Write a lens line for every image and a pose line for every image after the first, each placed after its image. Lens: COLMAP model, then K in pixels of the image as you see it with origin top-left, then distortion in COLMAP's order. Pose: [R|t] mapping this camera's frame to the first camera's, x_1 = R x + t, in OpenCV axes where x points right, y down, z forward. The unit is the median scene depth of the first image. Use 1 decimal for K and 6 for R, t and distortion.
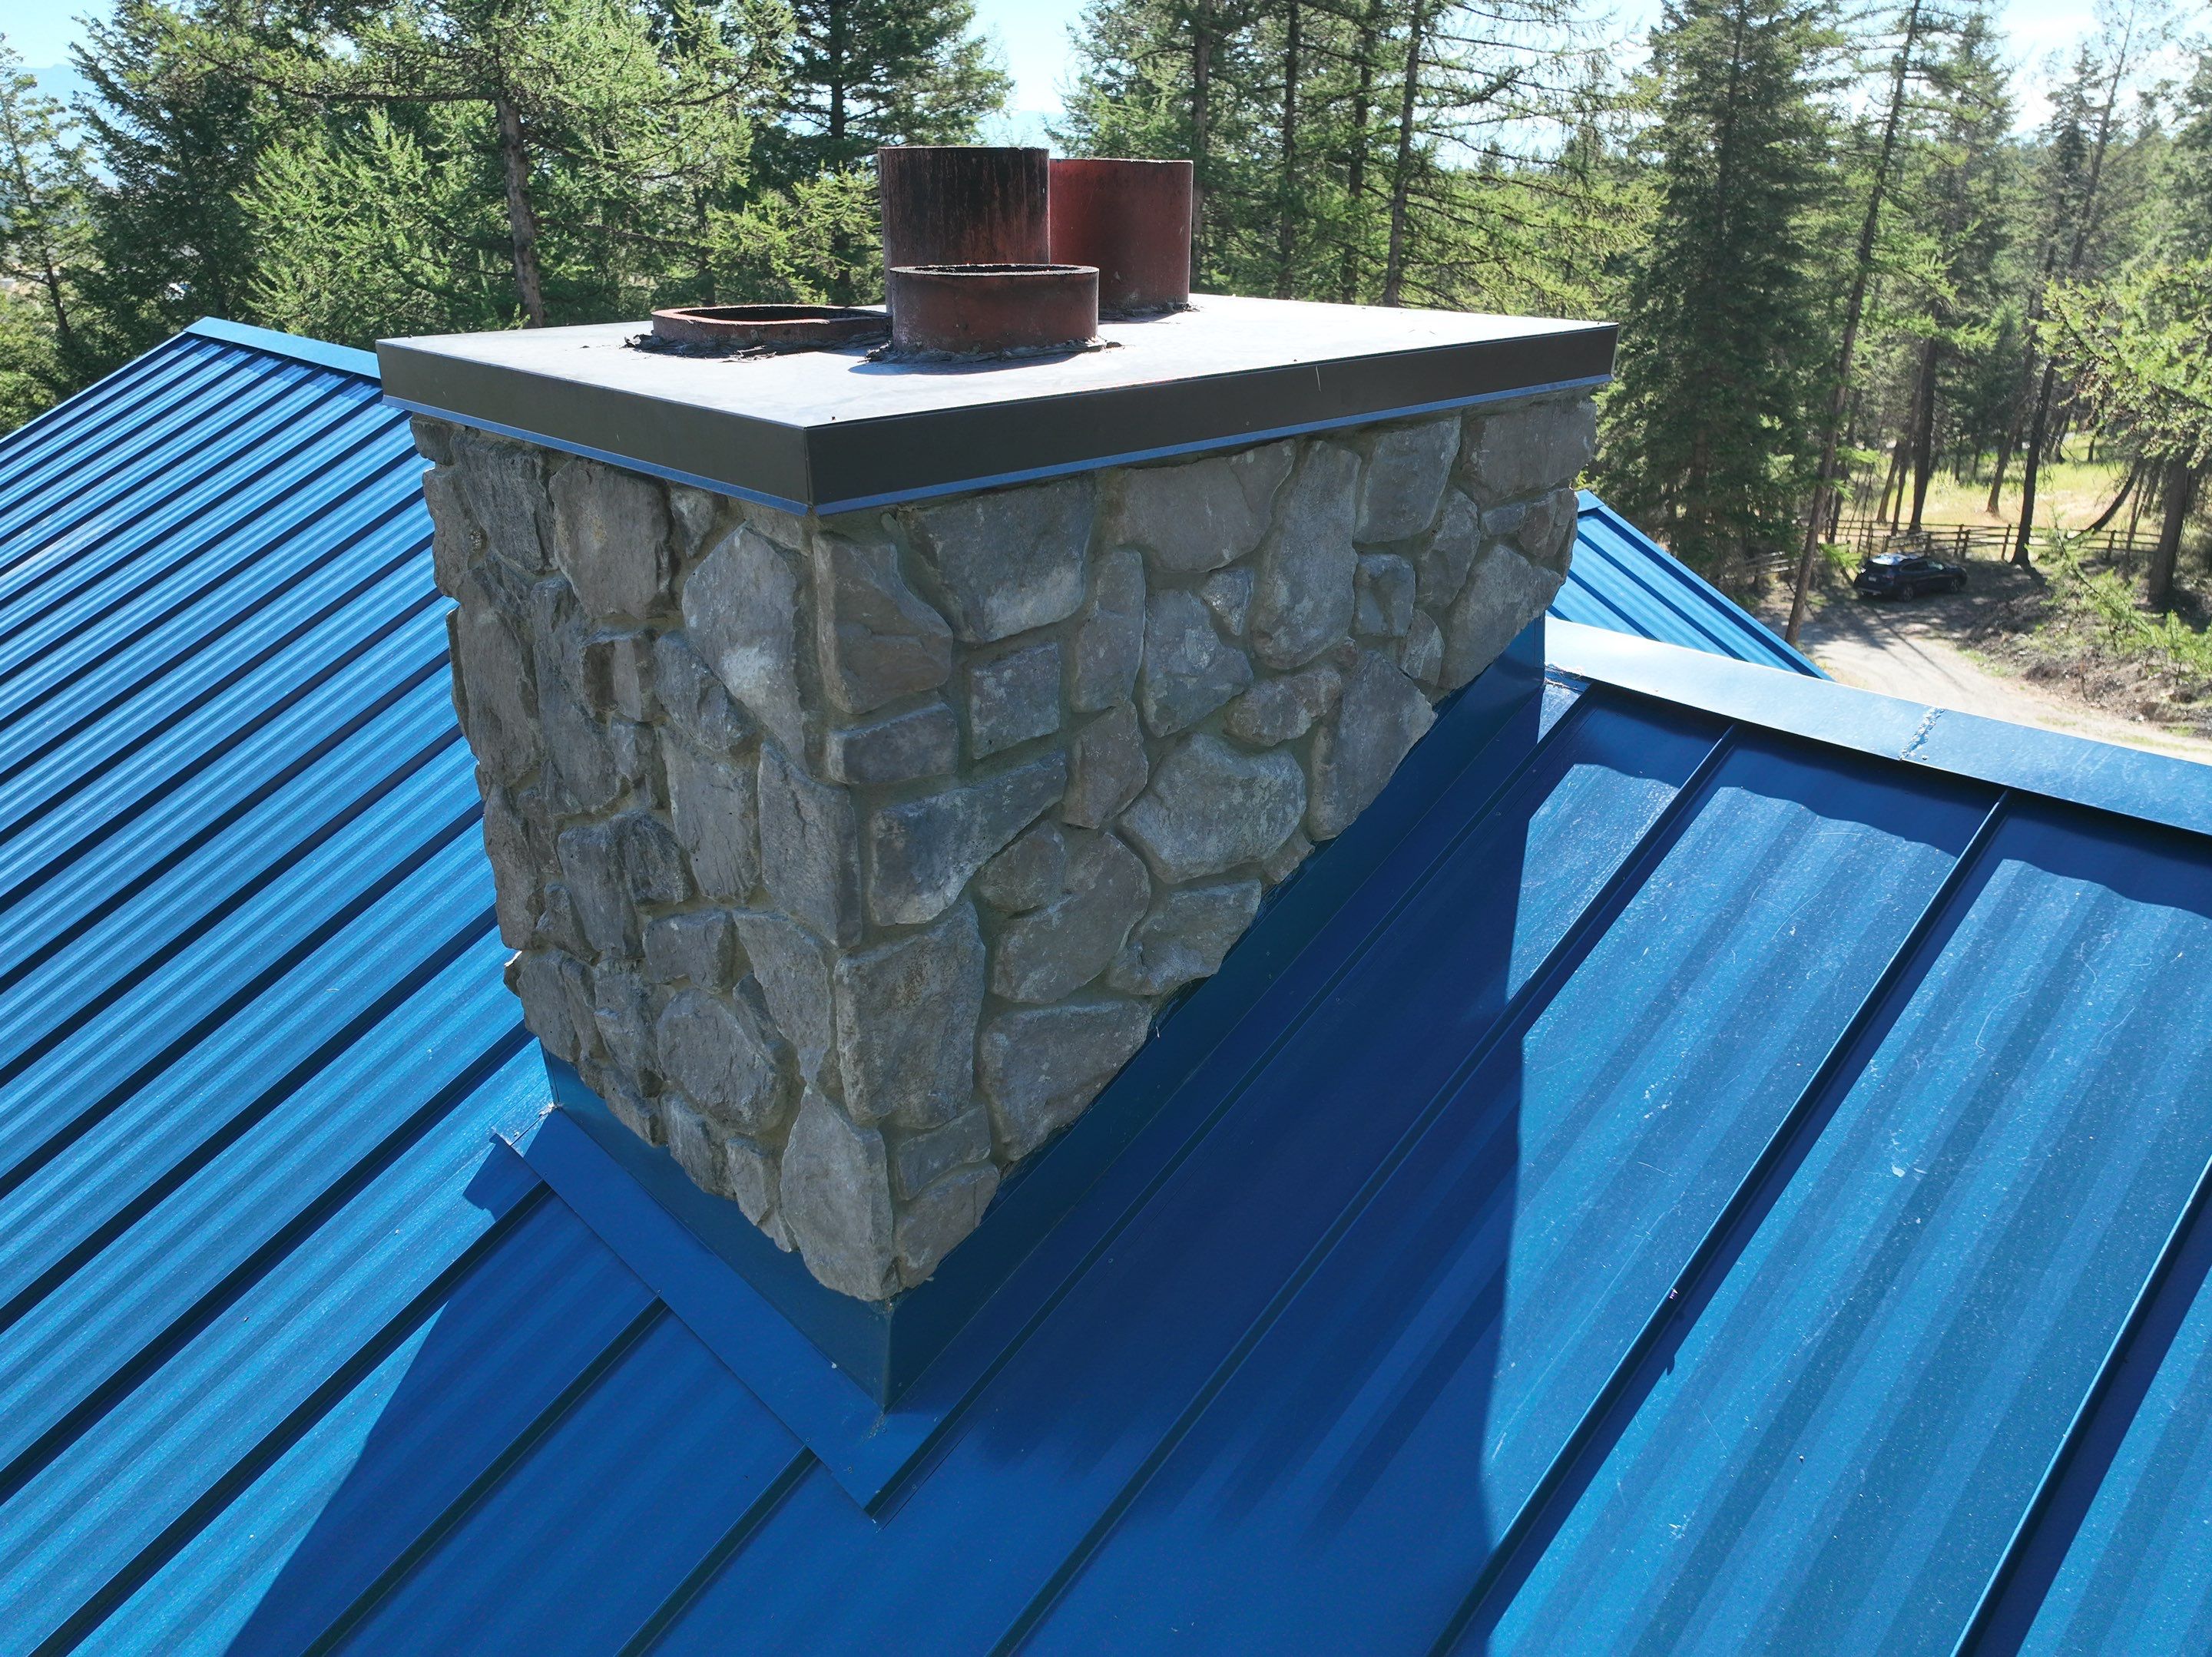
lens RADIAL K [[1567.2, 0, 1106.0], [0, 1567.2, 826.4], [0, 0, 1]] dist [0.002662, 0.015078]
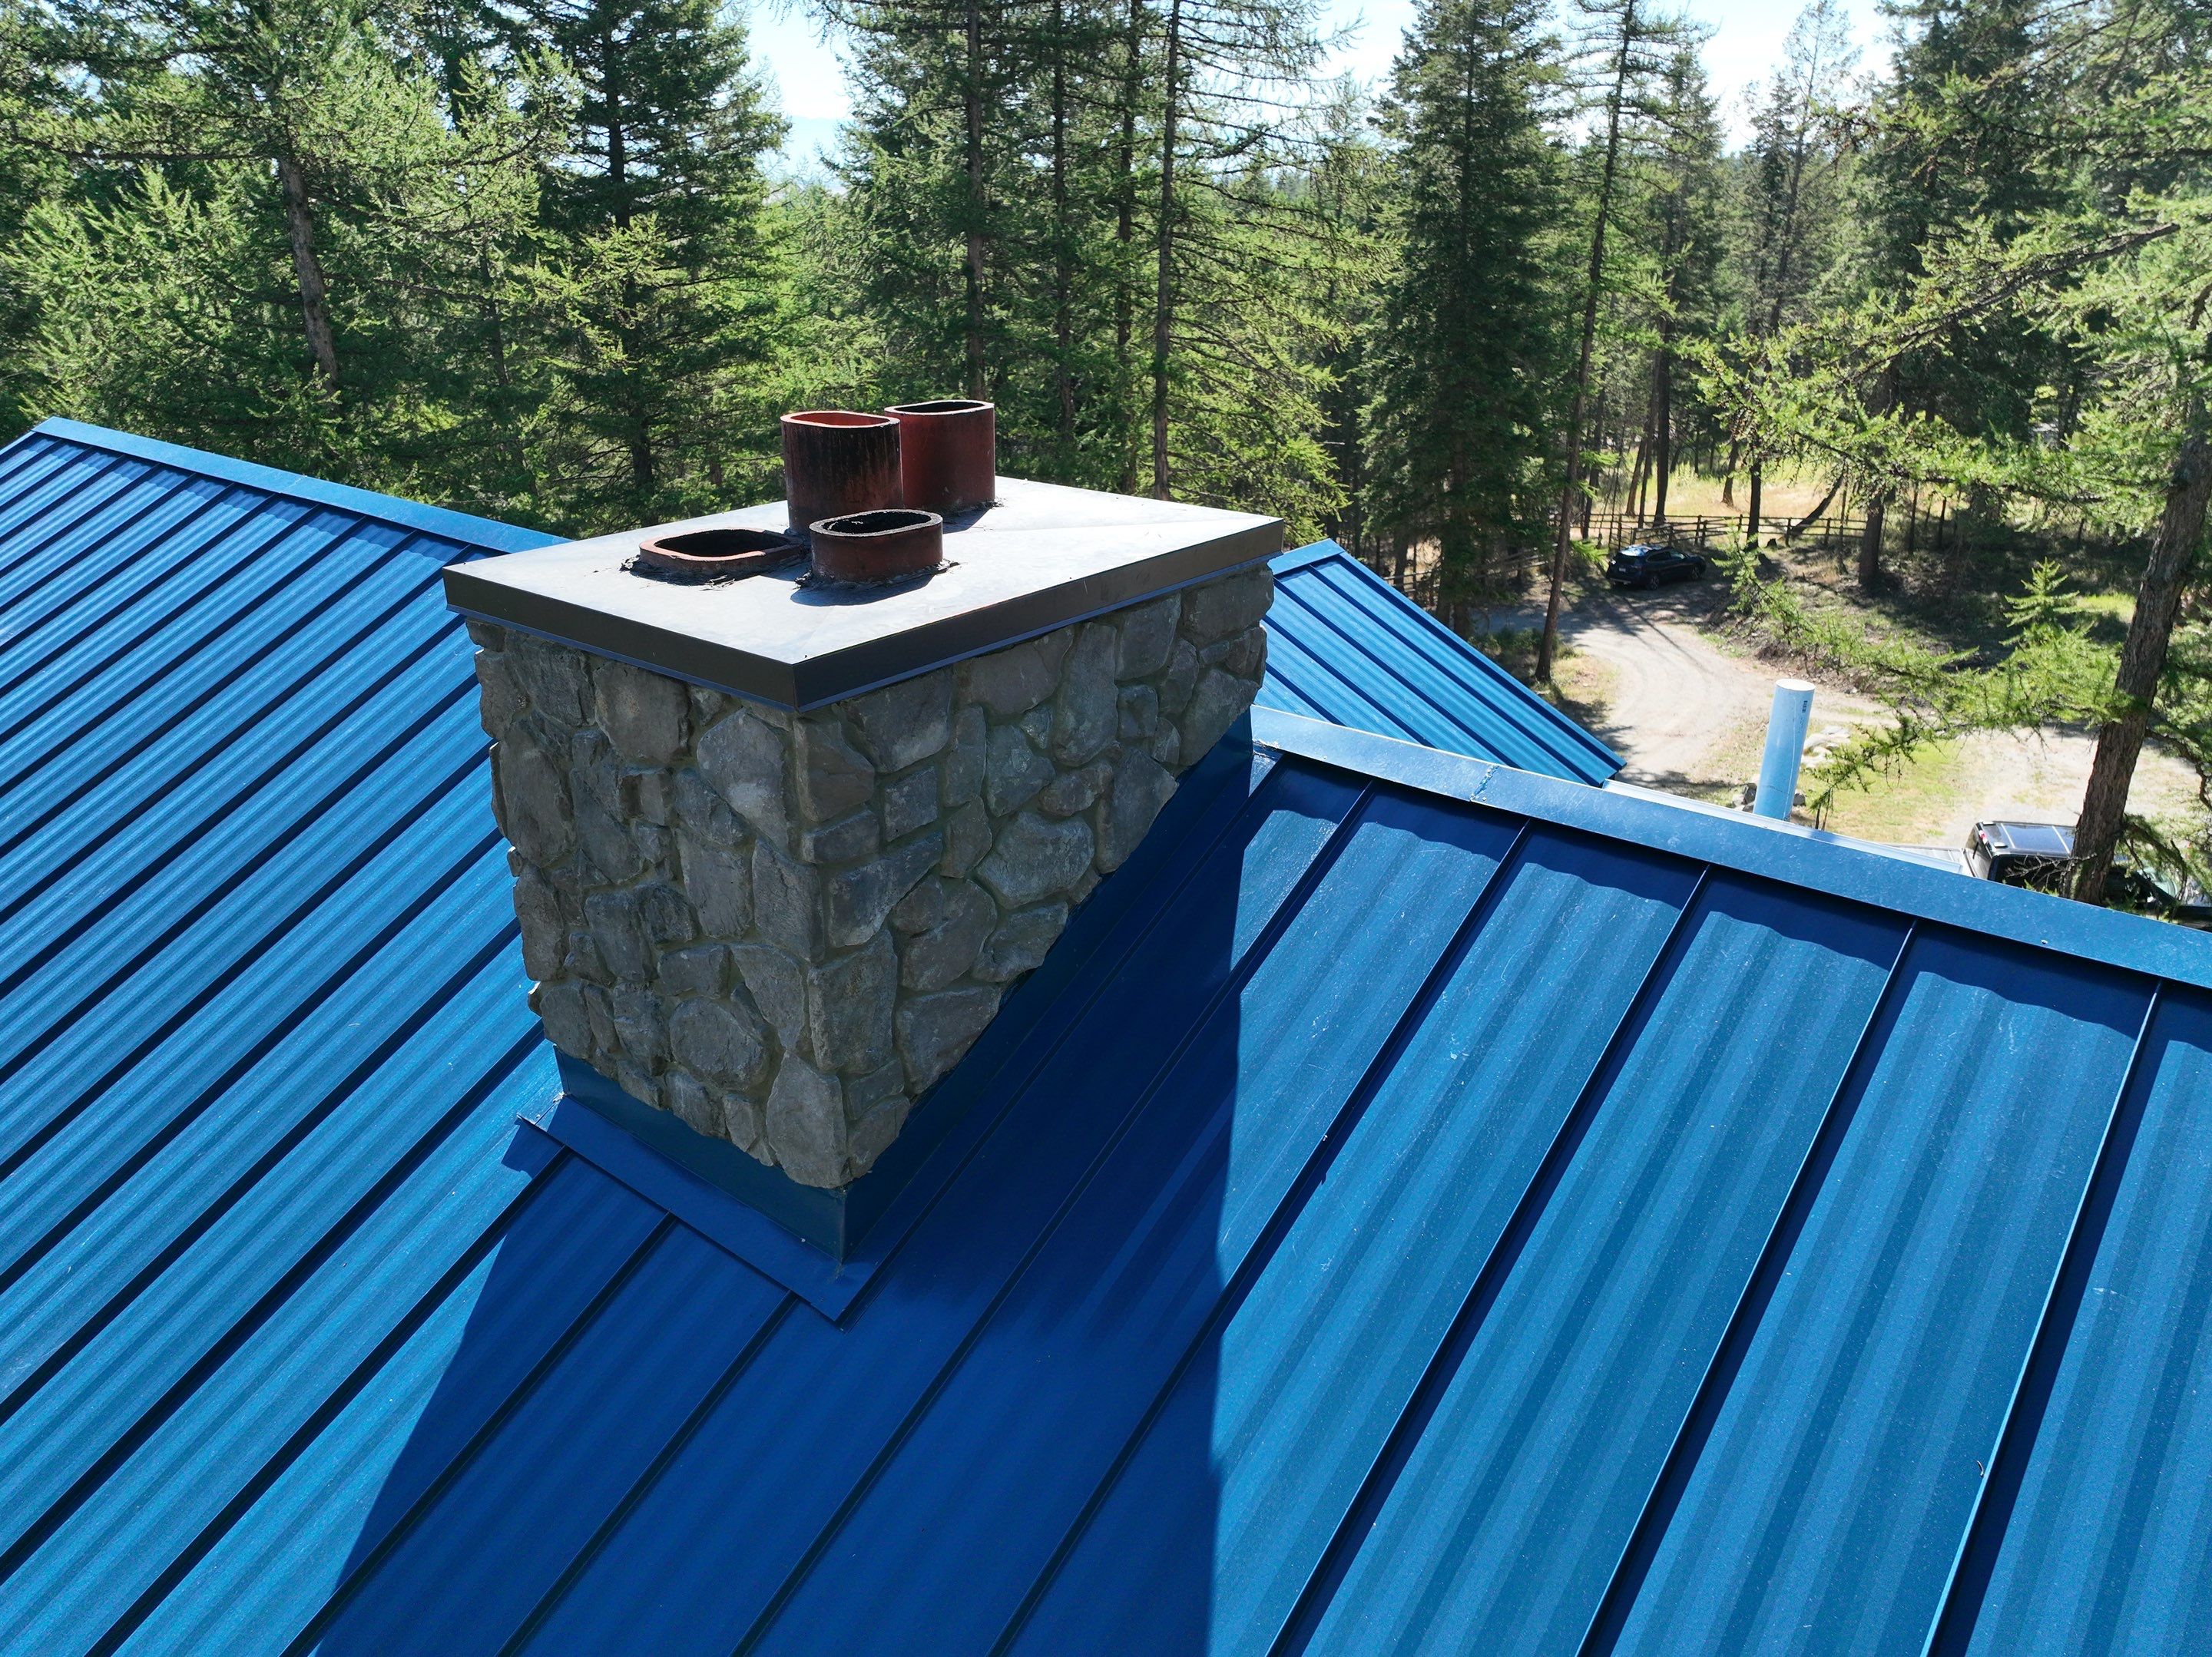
lens RADIAL K [[1567.2, 0, 1102.8], [0, 1567.2, 827.9], [0, 0, 1]] dist [0.002662, 0.015078]
pose [[0.991373, -0.053017, 0.119868, -0.044462], [0.053246, 0.998581, 0.001293, -0.037119], [-0.119767, 0.005101, 0.992789, -0.502596]]
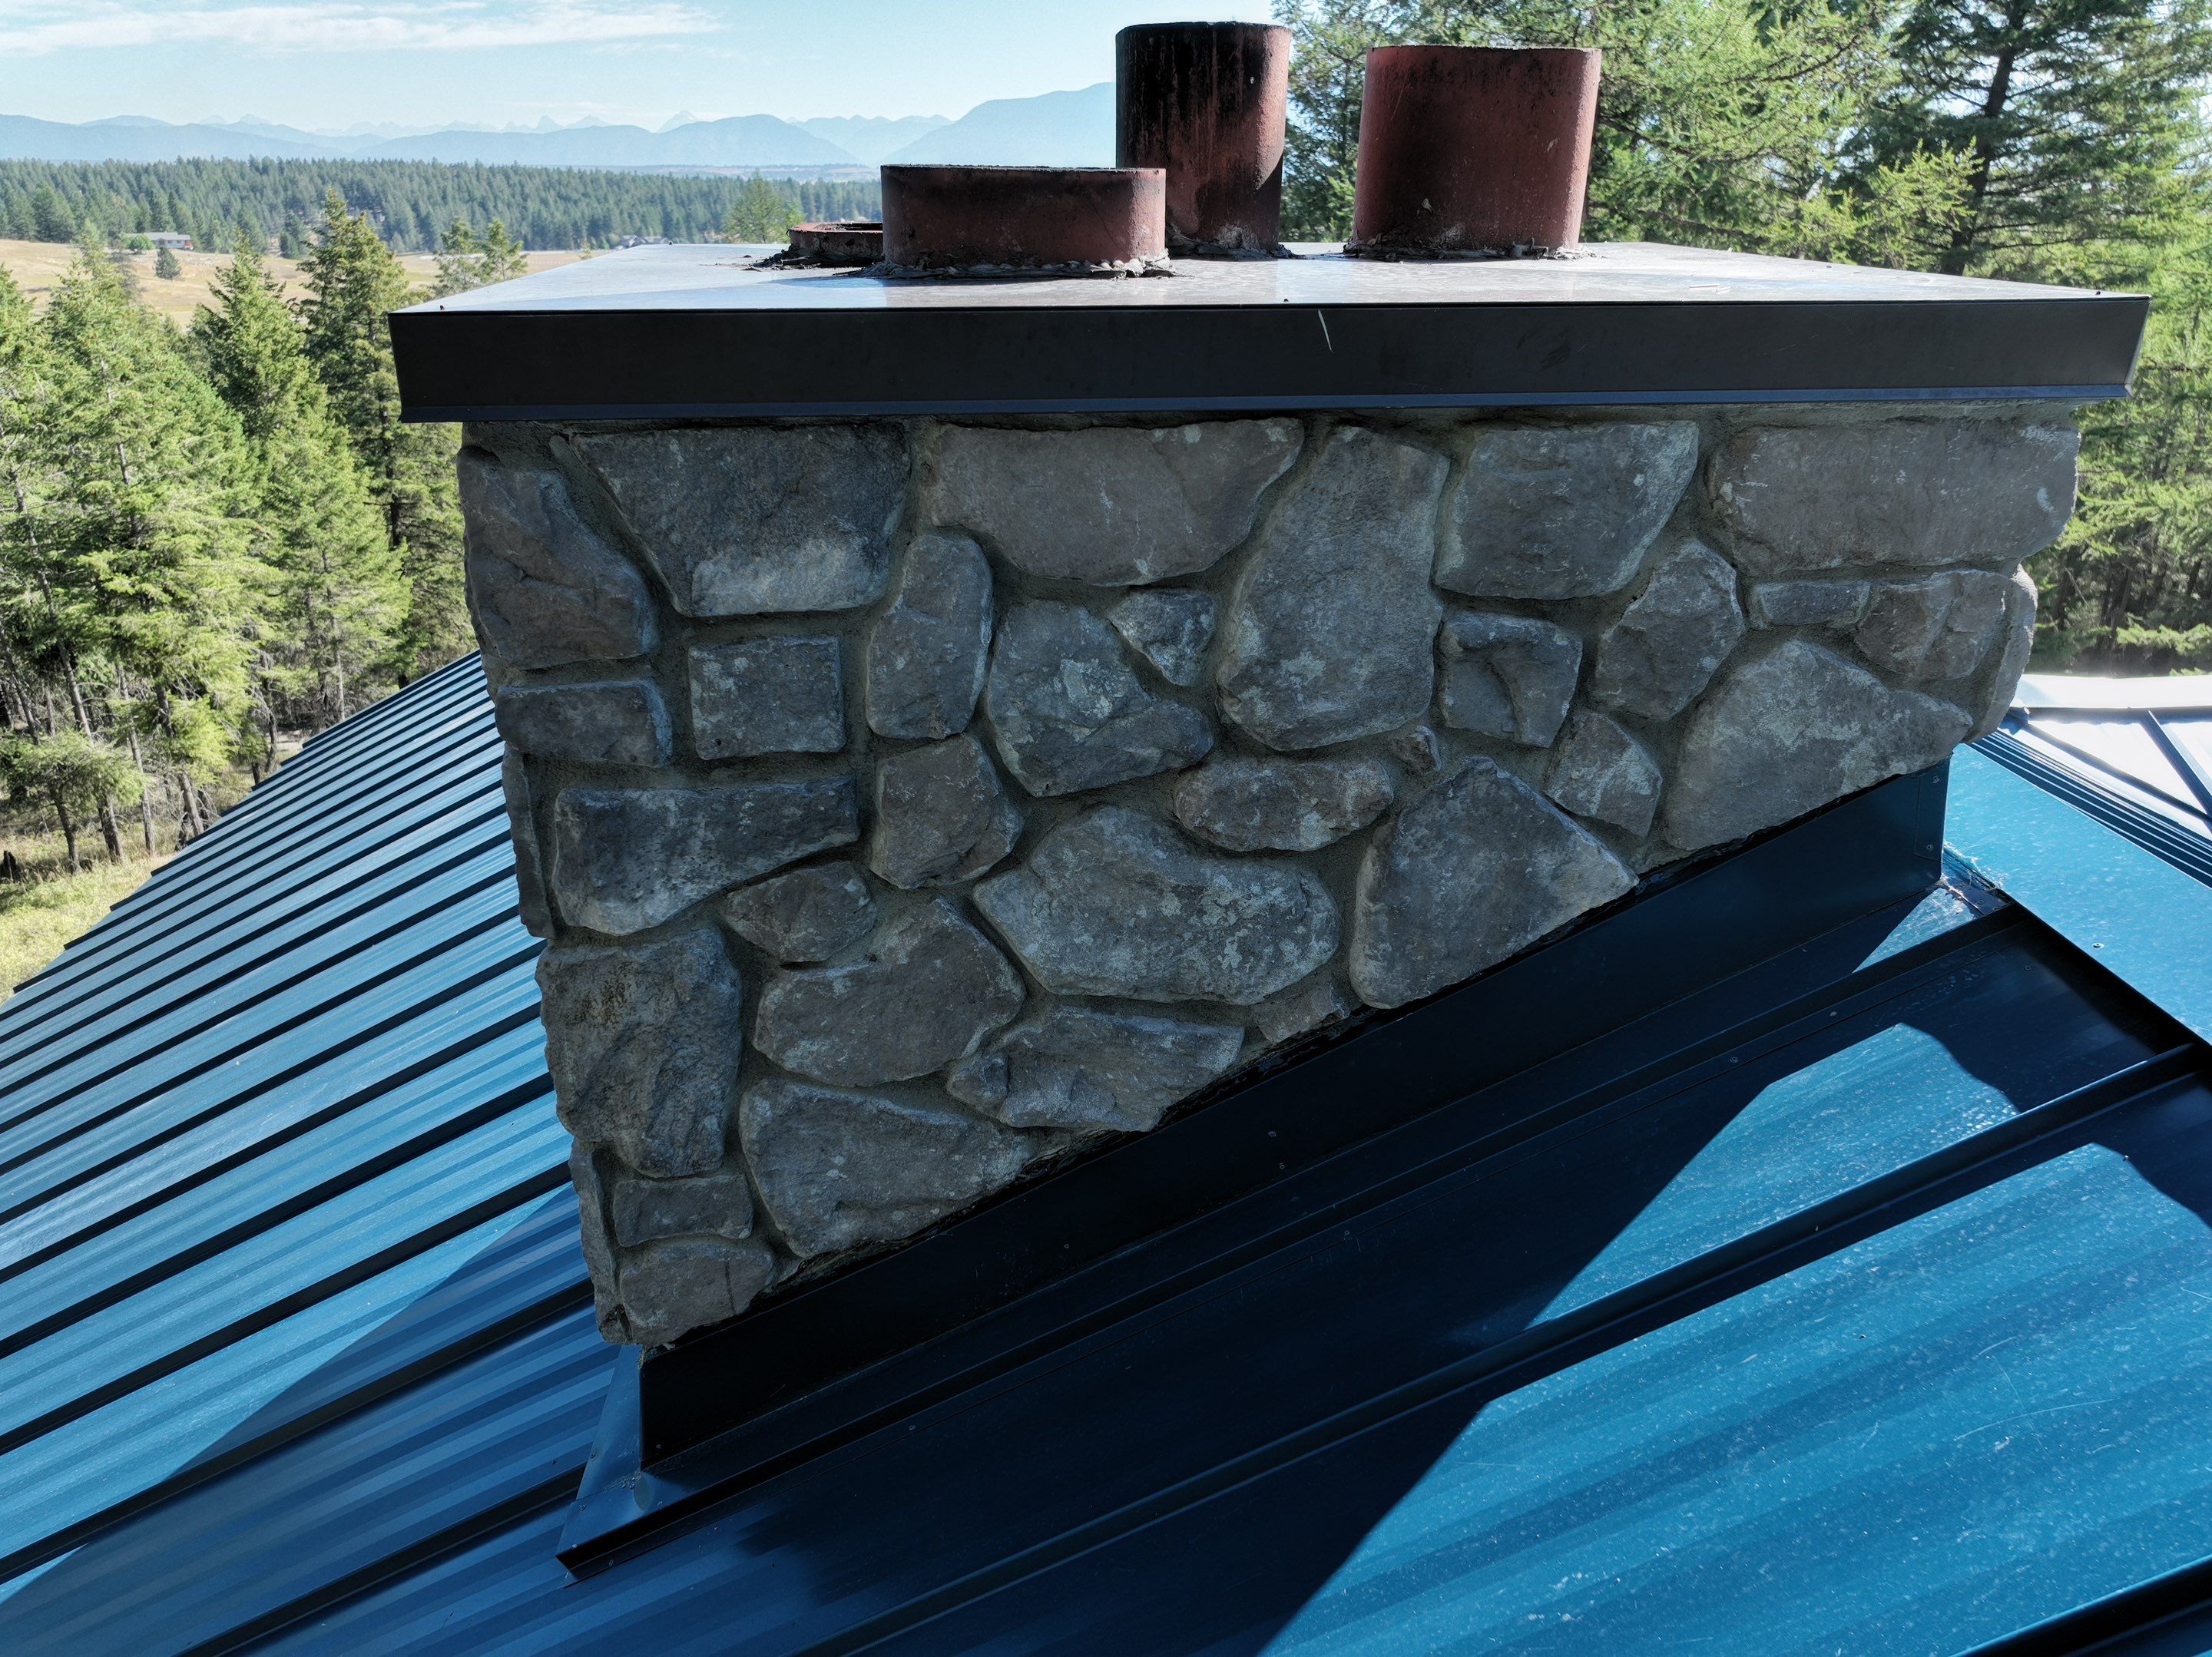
lens RADIAL K [[1567.2, 0, 1098.1], [0, 1567.2, 824.5], [0, 0, 1]] dist [0.002662, 0.015078]
pose [[0.782475, 0.243055, -0.573286, 0.427037], [-0.242068, 0.966991, 0.079576, -0.096627], [0.573704, 0.076508, 0.815482, 0.359117]]
